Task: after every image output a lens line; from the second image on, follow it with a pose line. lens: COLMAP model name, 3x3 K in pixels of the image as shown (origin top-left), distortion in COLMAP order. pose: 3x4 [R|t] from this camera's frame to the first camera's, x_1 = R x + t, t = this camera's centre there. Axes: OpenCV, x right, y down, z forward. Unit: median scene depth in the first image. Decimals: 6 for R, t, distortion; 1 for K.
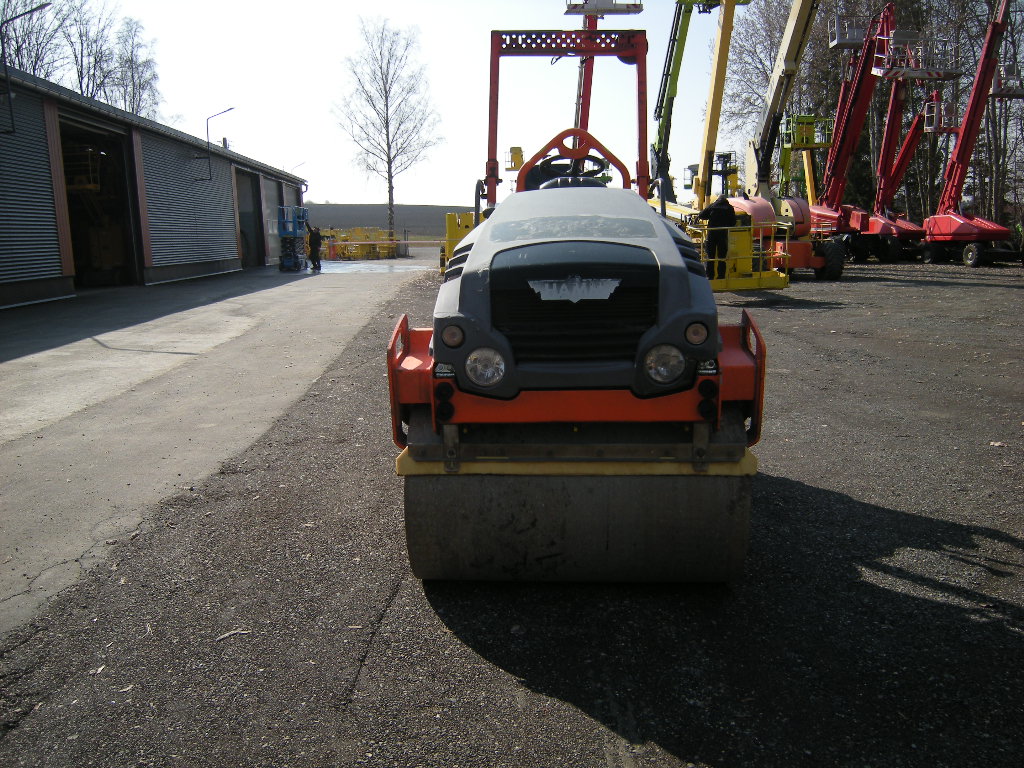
lens RADIAL K [[854.3, 0, 510.4], [0, 854.3, 382.3], [0, 0, 1]] dist [-0.125740, 0.065481]
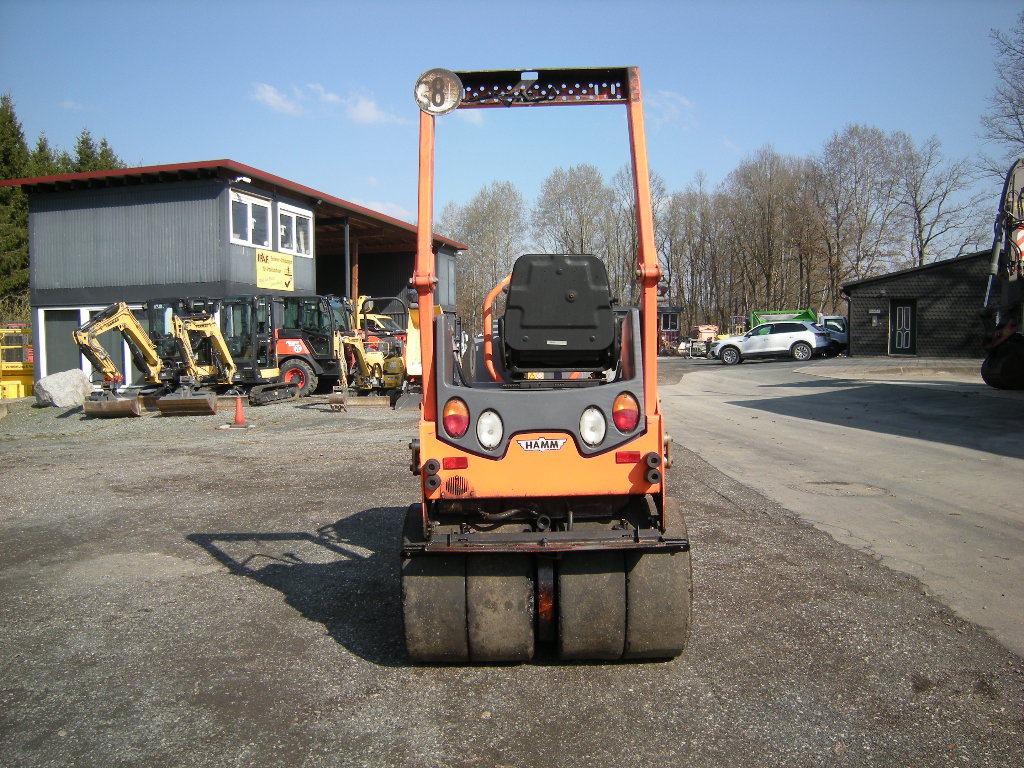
lens RADIAL K [[854.3, 0, 508.2], [0, 854.3, 383.0], [0, 0, 1]] dist [-0.125740, 0.065481]
pose [[-0.999290, 0.035303, -0.013192, 0.124653], [0.031414, 0.973639, 0.225920, -0.383725], [0.020820, 0.225345, -0.974056, 2.061890]]
